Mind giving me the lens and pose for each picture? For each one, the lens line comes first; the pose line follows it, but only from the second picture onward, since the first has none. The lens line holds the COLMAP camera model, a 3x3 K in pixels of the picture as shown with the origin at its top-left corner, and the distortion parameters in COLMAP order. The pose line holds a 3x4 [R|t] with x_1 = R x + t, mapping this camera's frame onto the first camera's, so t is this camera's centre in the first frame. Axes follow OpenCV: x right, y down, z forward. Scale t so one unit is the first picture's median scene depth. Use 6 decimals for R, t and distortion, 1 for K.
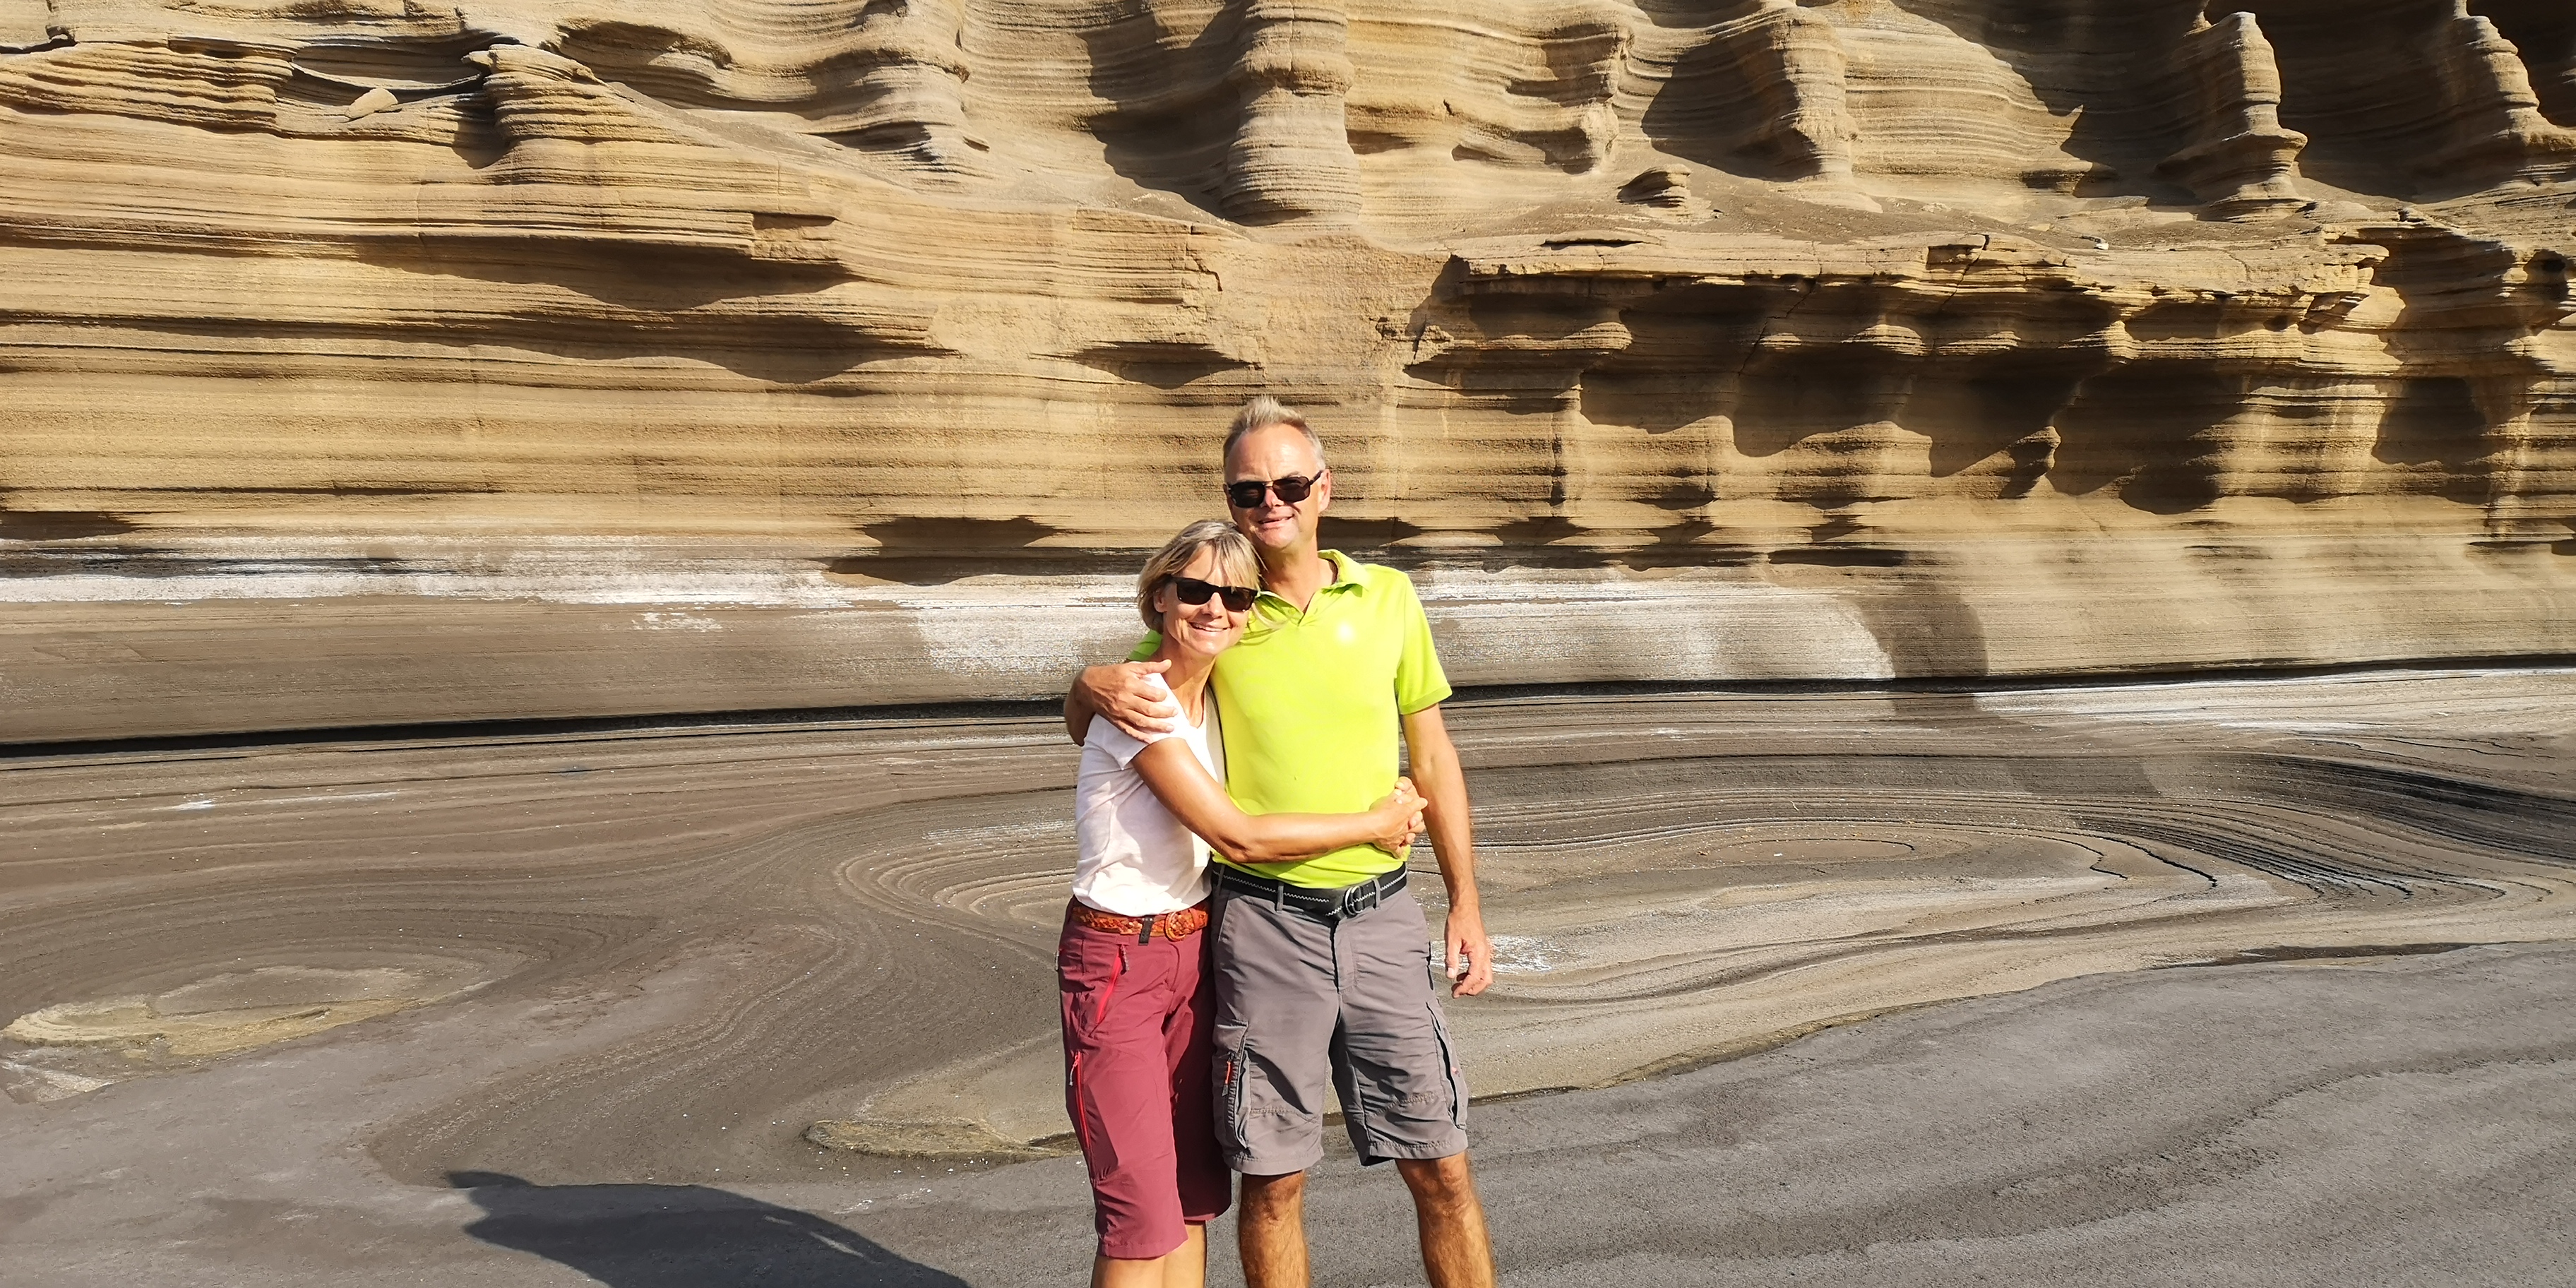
lens RADIAL K [[2010.9, 0, 1280.5], [0, 2010.9, 678.7], [0, 0, 1]] dist [0.014907, -0.043645]
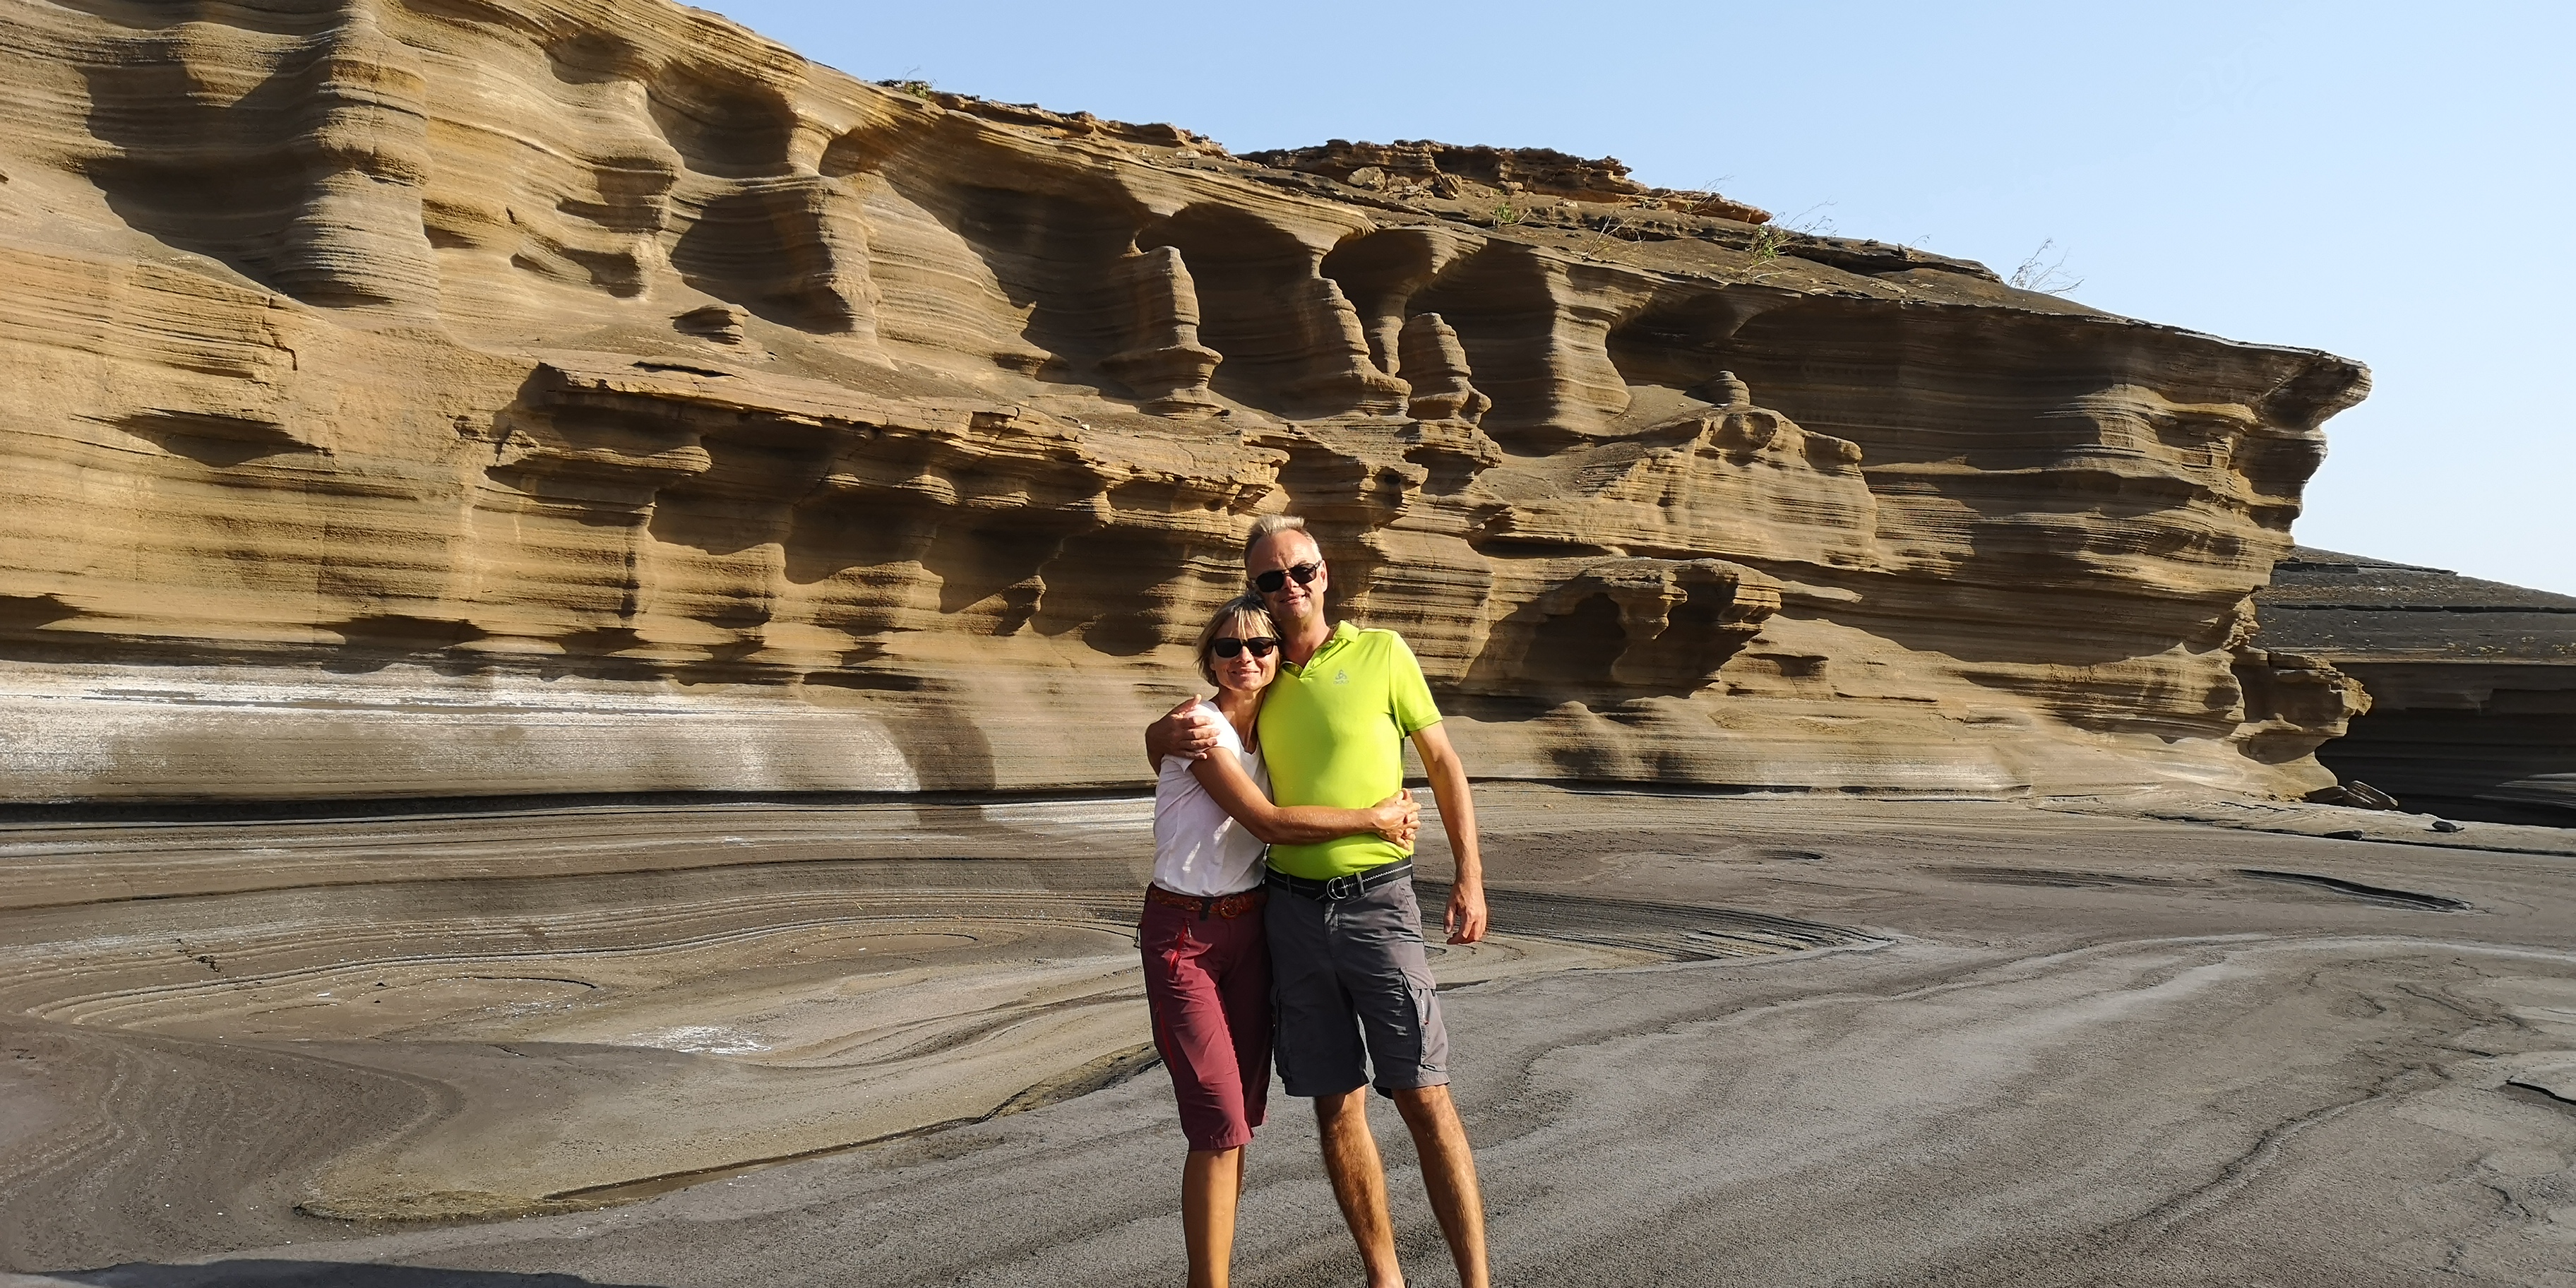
lens RADIAL K [[2012.1, 0, 1288.0], [0, 2012.1, 644.0], [0, 0, 1]] dist [0.085423, -0.192249]
pose [[0.827343, 0.051316, 0.559348, -0.152806], [-0.003767, 0.996303, -0.085830, 0.013571], [-0.561684, 0.068904, 0.824478, -0.033303]]
